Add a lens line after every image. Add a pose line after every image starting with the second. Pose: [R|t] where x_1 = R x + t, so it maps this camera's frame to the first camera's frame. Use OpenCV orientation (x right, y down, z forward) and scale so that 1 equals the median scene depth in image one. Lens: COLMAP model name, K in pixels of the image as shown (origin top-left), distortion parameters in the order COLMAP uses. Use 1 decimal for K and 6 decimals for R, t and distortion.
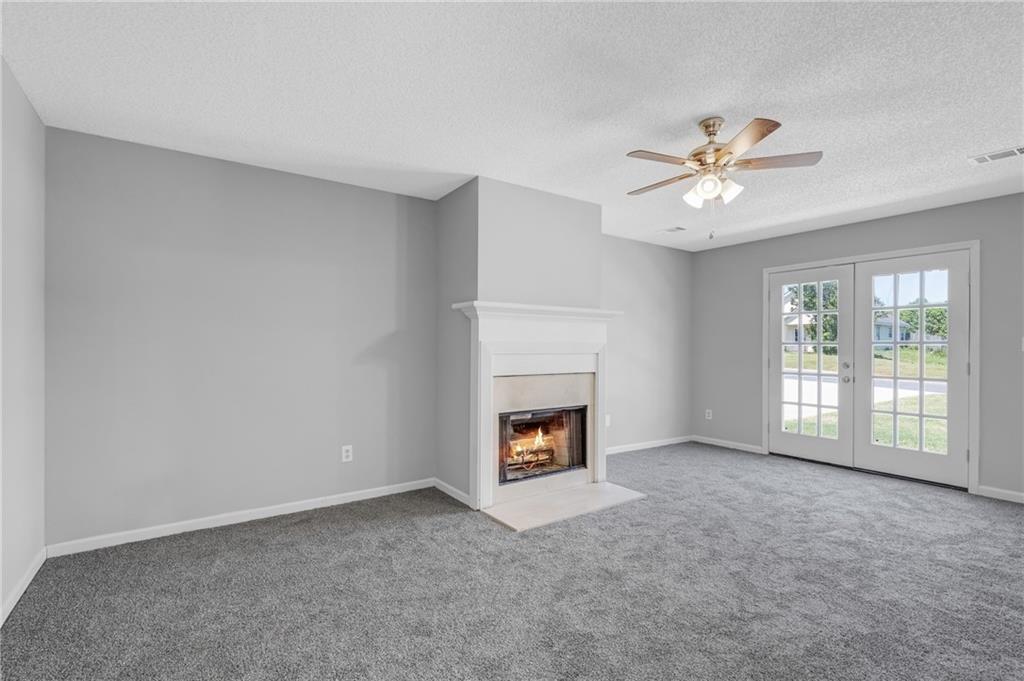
lens RADIAL K [[464.6, 0, 508.5], [0, 464.6, 346.1], [0, 0, 1]] dist [0.005747, -0.000001]
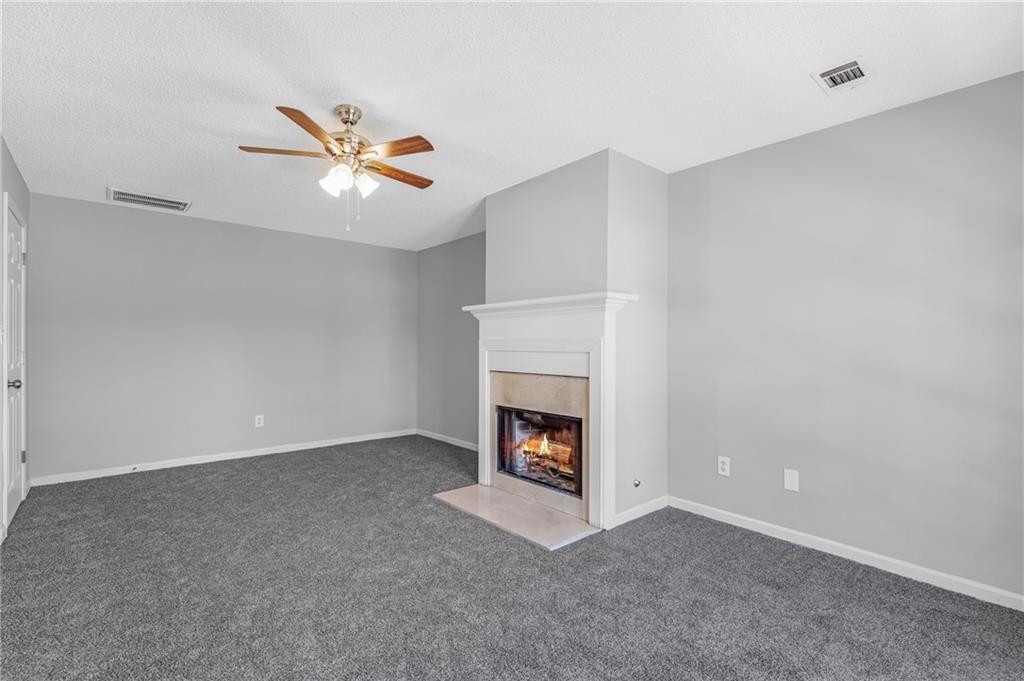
lens RADIAL K [[464.6, 0, 508.5], [0, 464.6, 346.1], [0, 0, 1]] dist [0.005747, -0.000001]
pose [[0.098899, -0.012985, -0.995013, 0.976400], [-0.004255, 0.999900, -0.013471, 0.017333], [0.995088, 0.005566, 0.098834, 0.836894]]
